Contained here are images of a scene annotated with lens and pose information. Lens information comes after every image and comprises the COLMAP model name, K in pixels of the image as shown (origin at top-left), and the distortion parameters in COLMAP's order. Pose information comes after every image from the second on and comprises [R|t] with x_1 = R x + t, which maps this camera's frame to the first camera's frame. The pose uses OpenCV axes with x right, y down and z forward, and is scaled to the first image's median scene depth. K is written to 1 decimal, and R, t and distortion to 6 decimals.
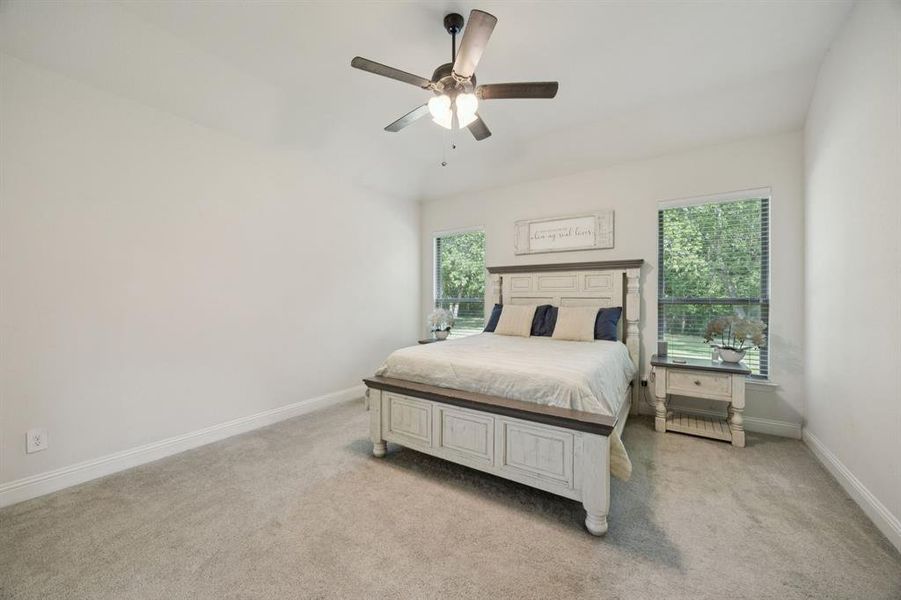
lens RADIAL K [[332.6, 0, 449.3], [0, 332.6, 307.6], [0, 0, 1]] dist [0.000221, 0.000051]
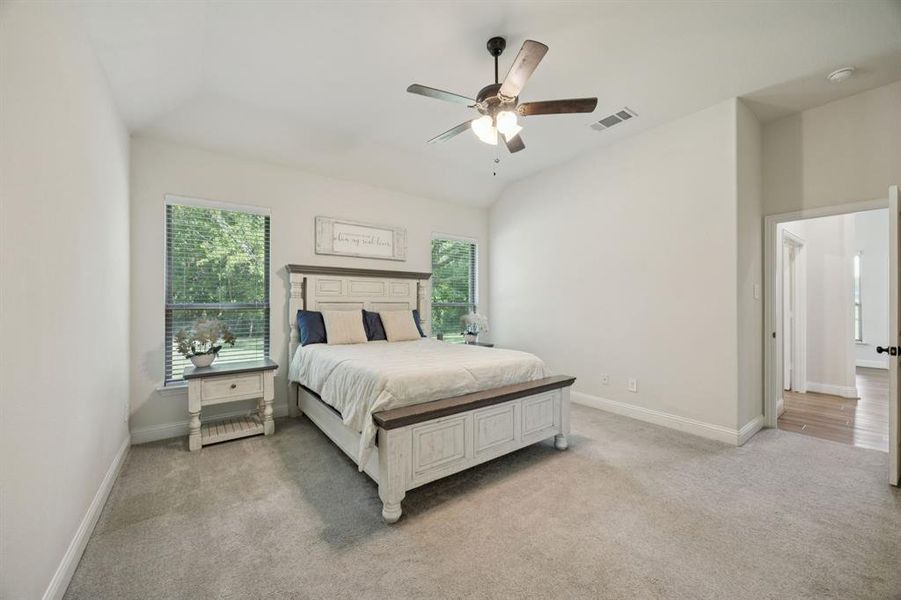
lens RADIAL K [[345.8, 0, 451.8], [0, 345.8, 298.8], [0, 0, 1]] dist [-0.000111, 0.000117]
pose [[0.345133, 0.009449, 0.938506, -0.560761], [0.027537, 0.999417, -0.020189, -0.012839], [-0.938150, 0.032811, 0.344671, 0.383587]]
